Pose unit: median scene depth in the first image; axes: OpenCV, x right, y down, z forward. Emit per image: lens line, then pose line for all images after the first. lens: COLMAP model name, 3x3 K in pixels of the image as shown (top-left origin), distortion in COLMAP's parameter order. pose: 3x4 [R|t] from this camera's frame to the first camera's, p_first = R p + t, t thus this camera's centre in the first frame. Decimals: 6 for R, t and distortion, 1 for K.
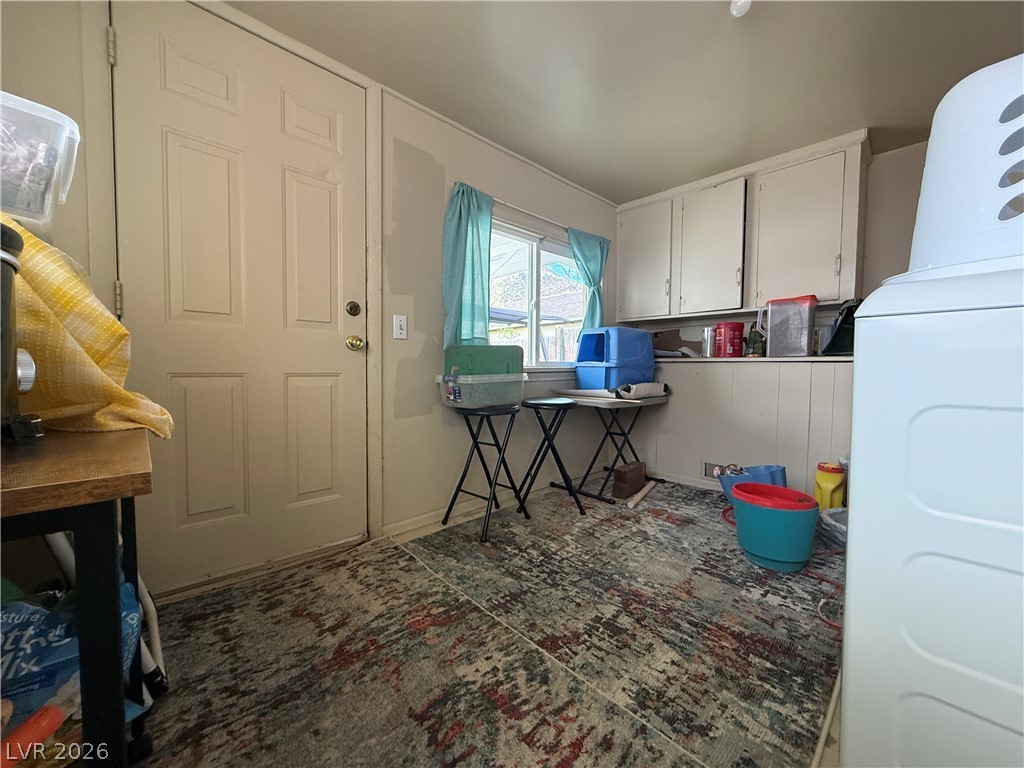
lens RADIAL K [[411.6, 0, 512.7], [0, 411.6, 383.2], [0, 0, 1]] dist [0.000814, -0.000357]
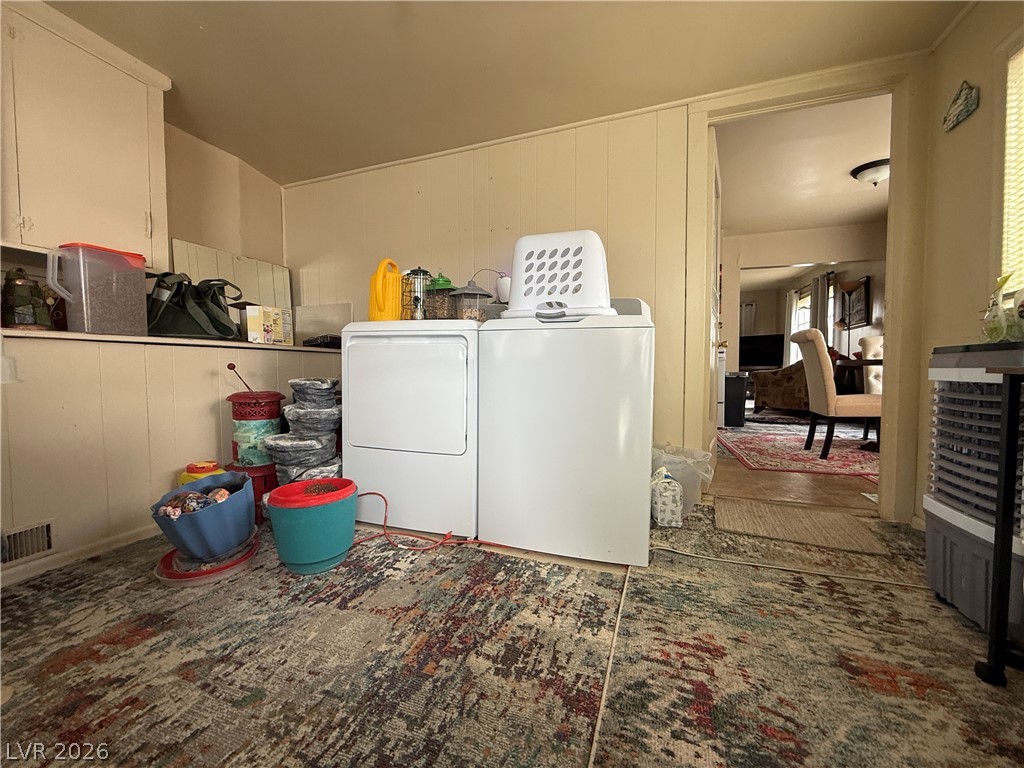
lens RADIAL K [[411.6, 0, 509.7], [0, 411.6, 383.8], [0, 0, 1]] dist [0.000814, -0.000357]
pose [[-0.454824, -0.042530, 0.889565, -0.417062], [0.036685, 0.997117, 0.066428, -0.003218], [-0.889825, 0.062847, -0.451953, 1.200901]]
